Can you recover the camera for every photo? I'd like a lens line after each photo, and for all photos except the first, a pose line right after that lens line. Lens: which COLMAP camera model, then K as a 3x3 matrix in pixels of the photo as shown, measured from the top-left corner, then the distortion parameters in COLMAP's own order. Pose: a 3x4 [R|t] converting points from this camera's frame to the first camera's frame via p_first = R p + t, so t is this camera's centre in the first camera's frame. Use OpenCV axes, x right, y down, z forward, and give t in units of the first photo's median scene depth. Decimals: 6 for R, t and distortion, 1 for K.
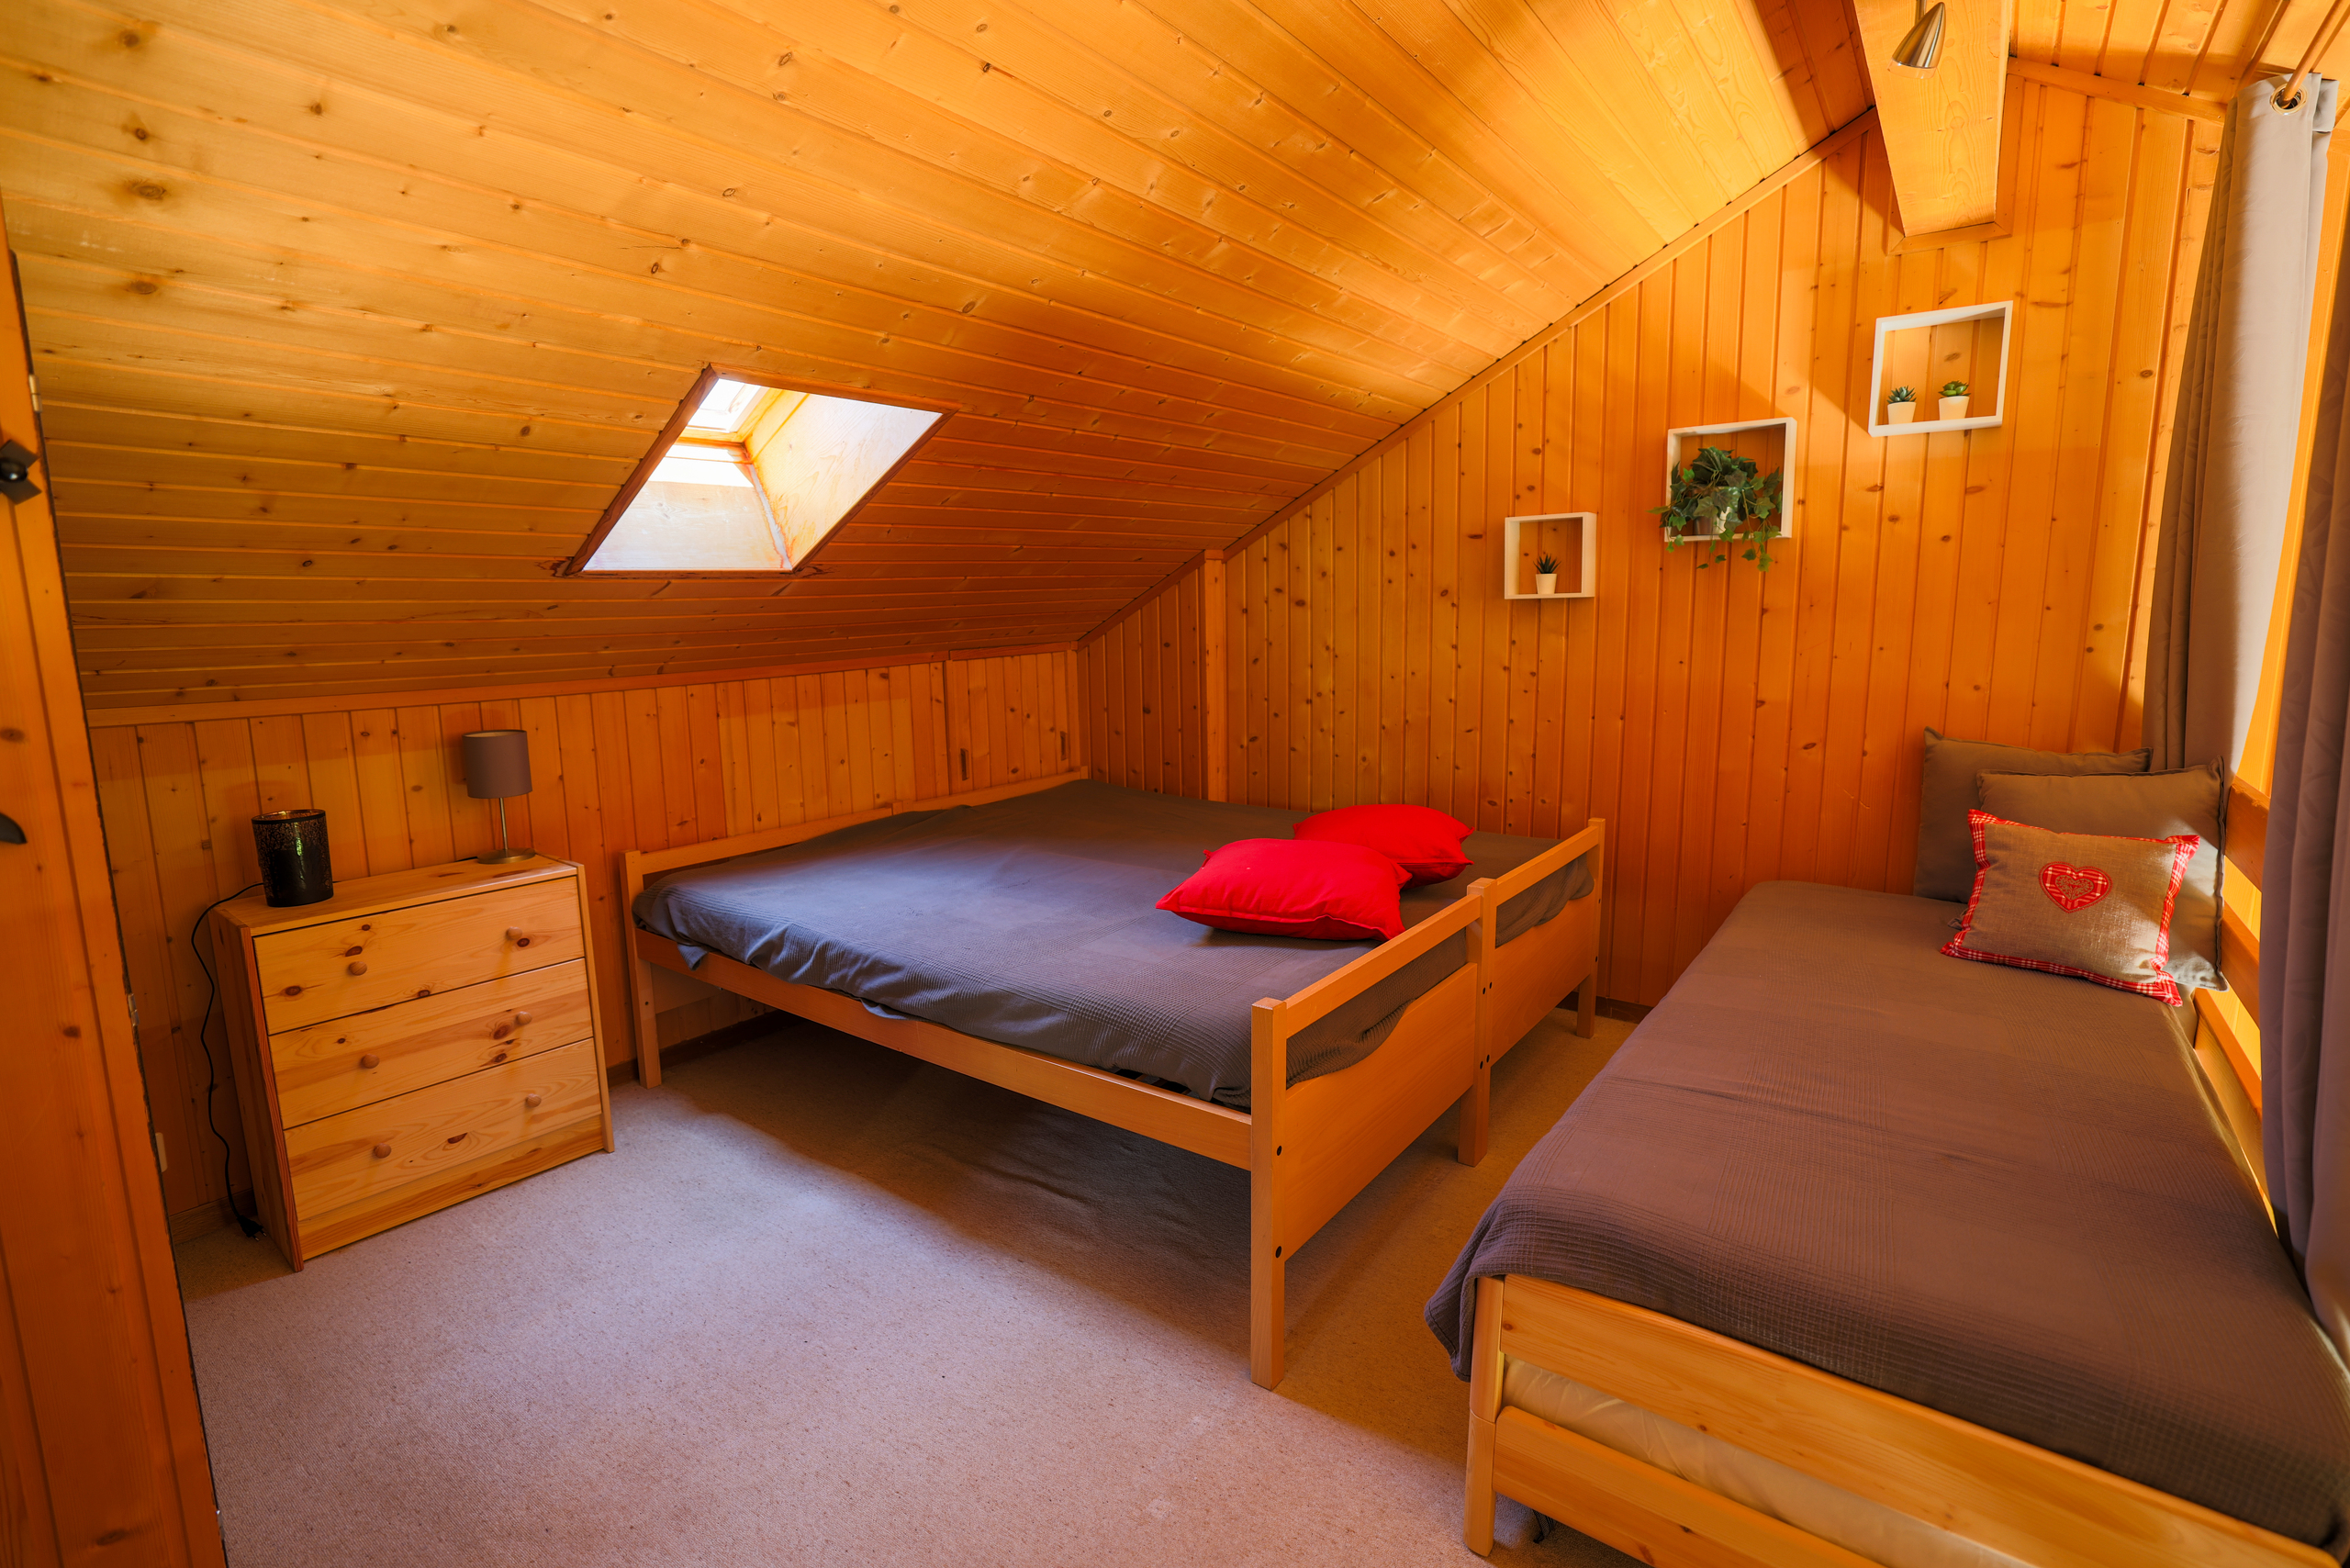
lens RADIAL K [[1078.7, 0, 1179.3], [0, 1078.7, 773.2], [0, 0, 1]] dist [-0.000822, 0.000018]
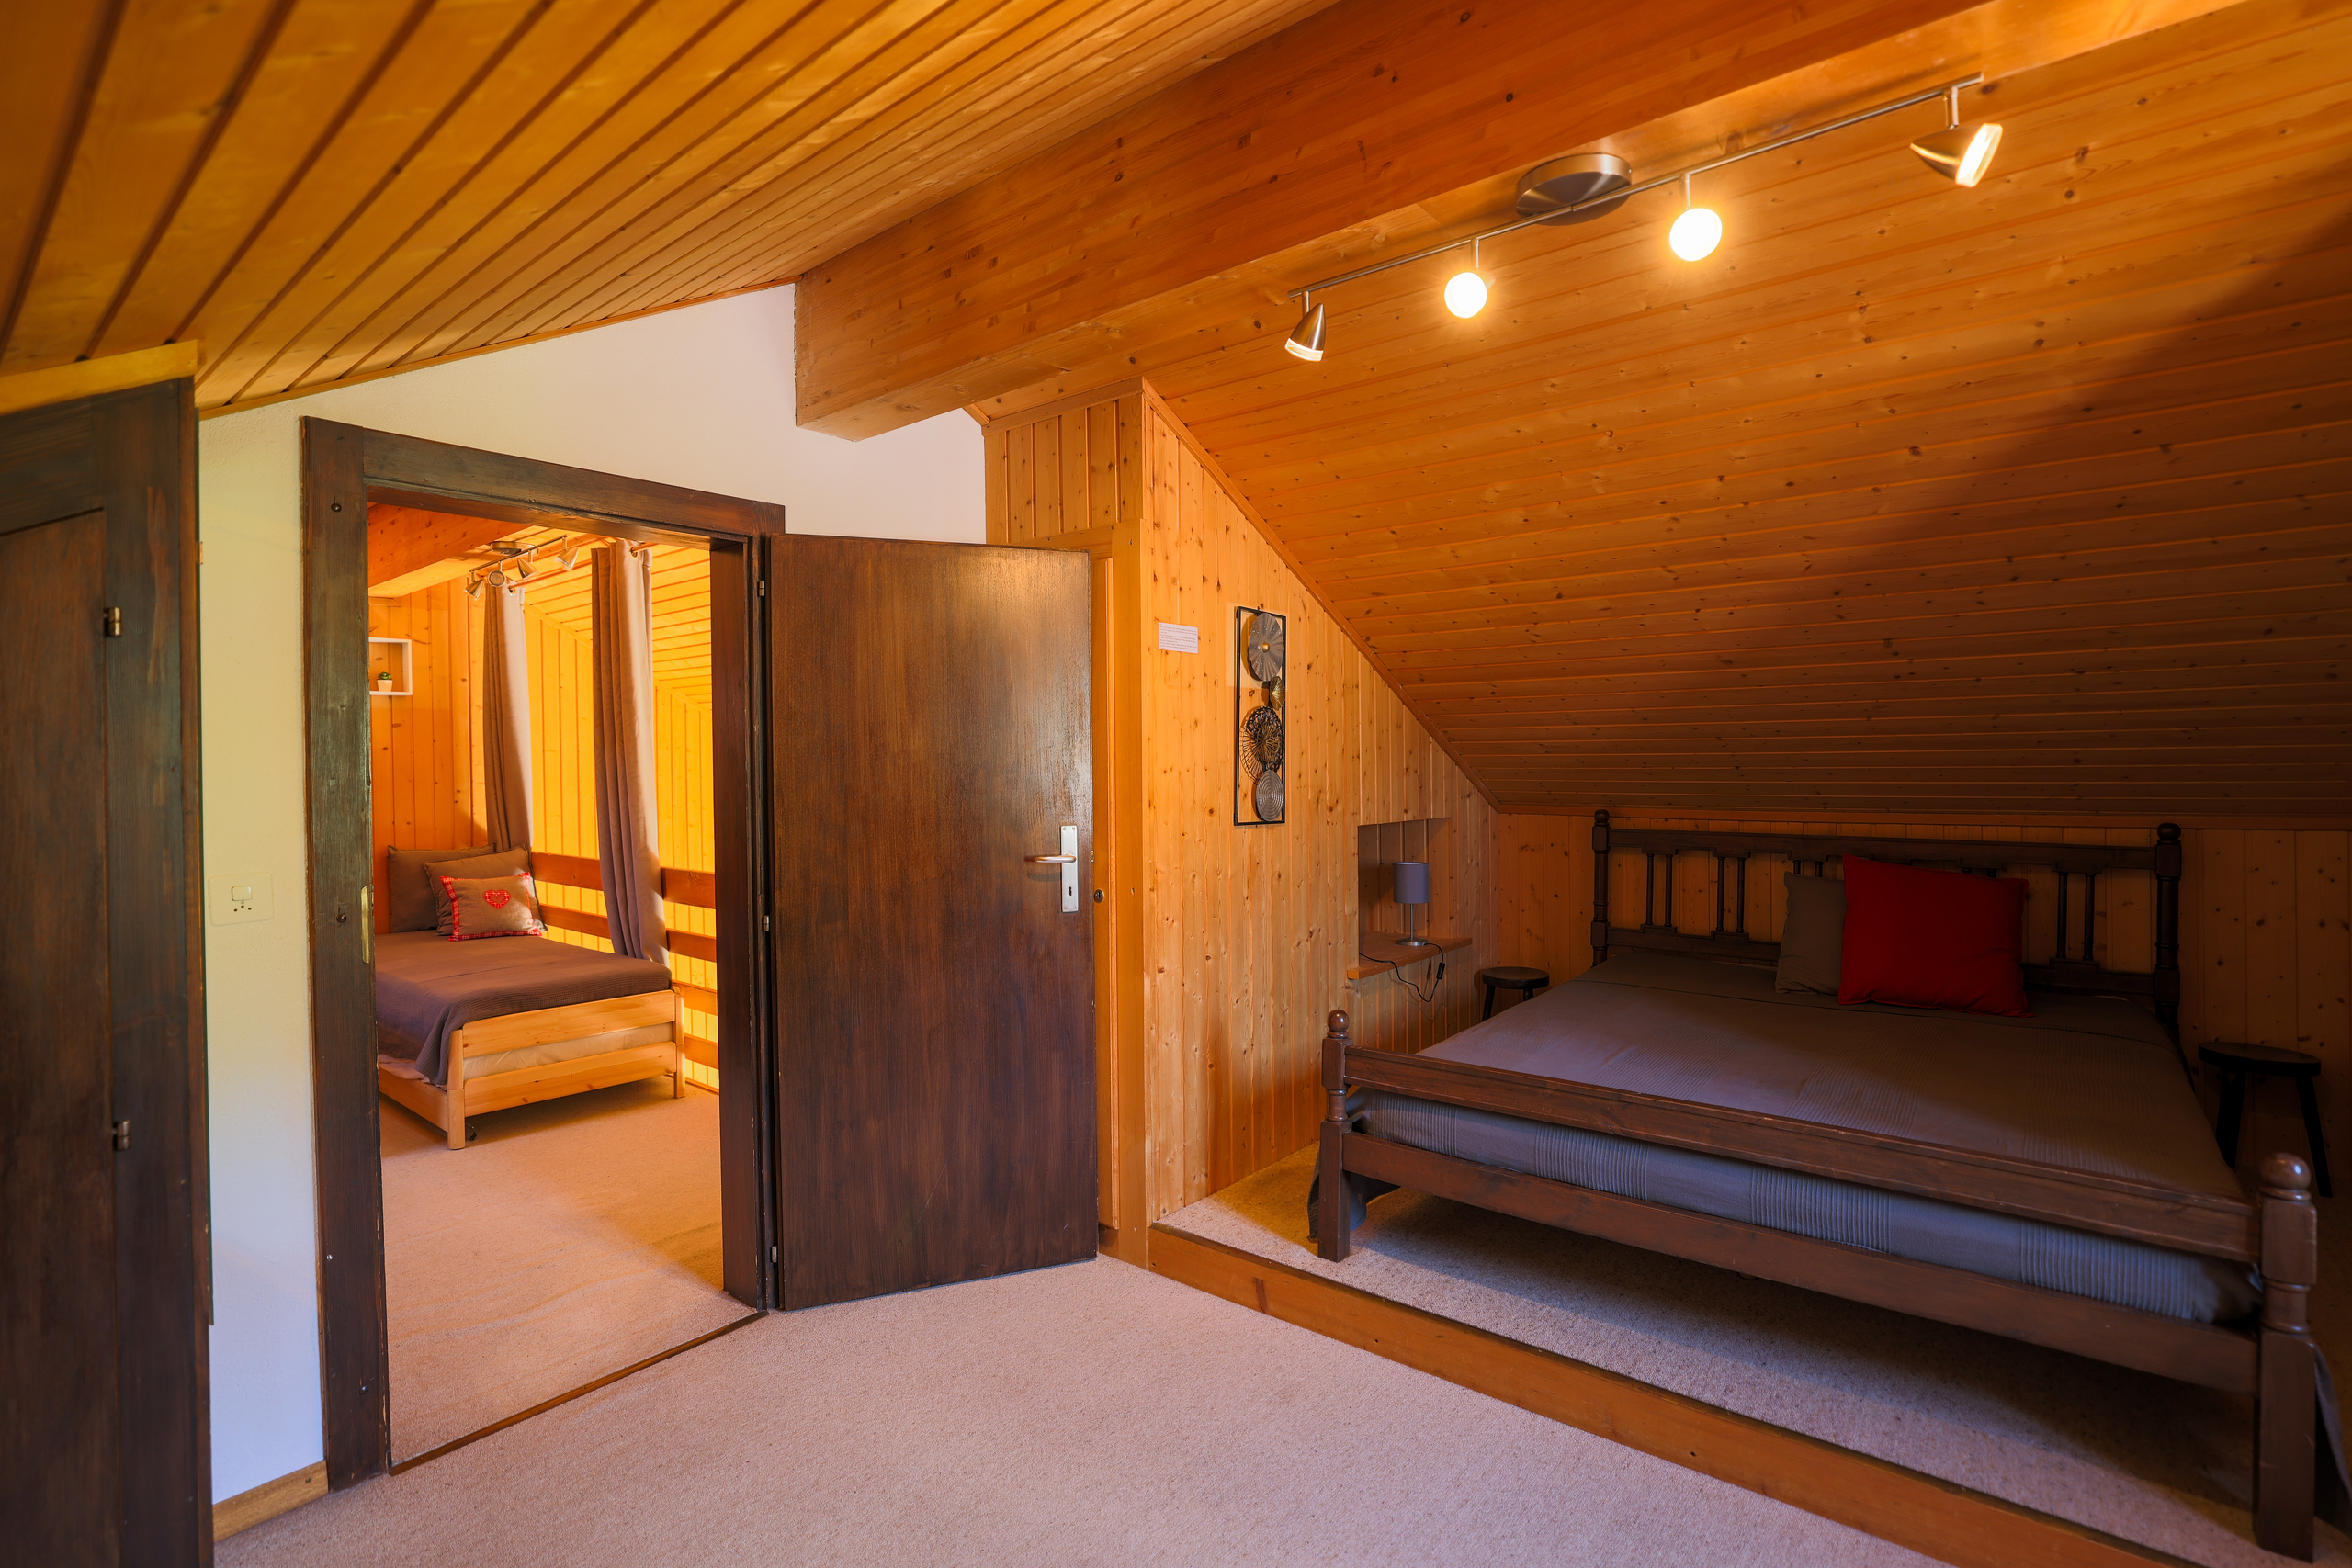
lens RADIAL K [[1079.5, 0, 1180.3], [0, 1079.5, 773.2], [0, 0, 1]] dist [-0.000822, 0.000018]
pose [[0.051009, -0.000496, 0.998698, -1.399738], [0.166634, 0.985986, -0.008022, 0.098789], [-0.984699, 0.166826, 0.050377, -0.613021]]
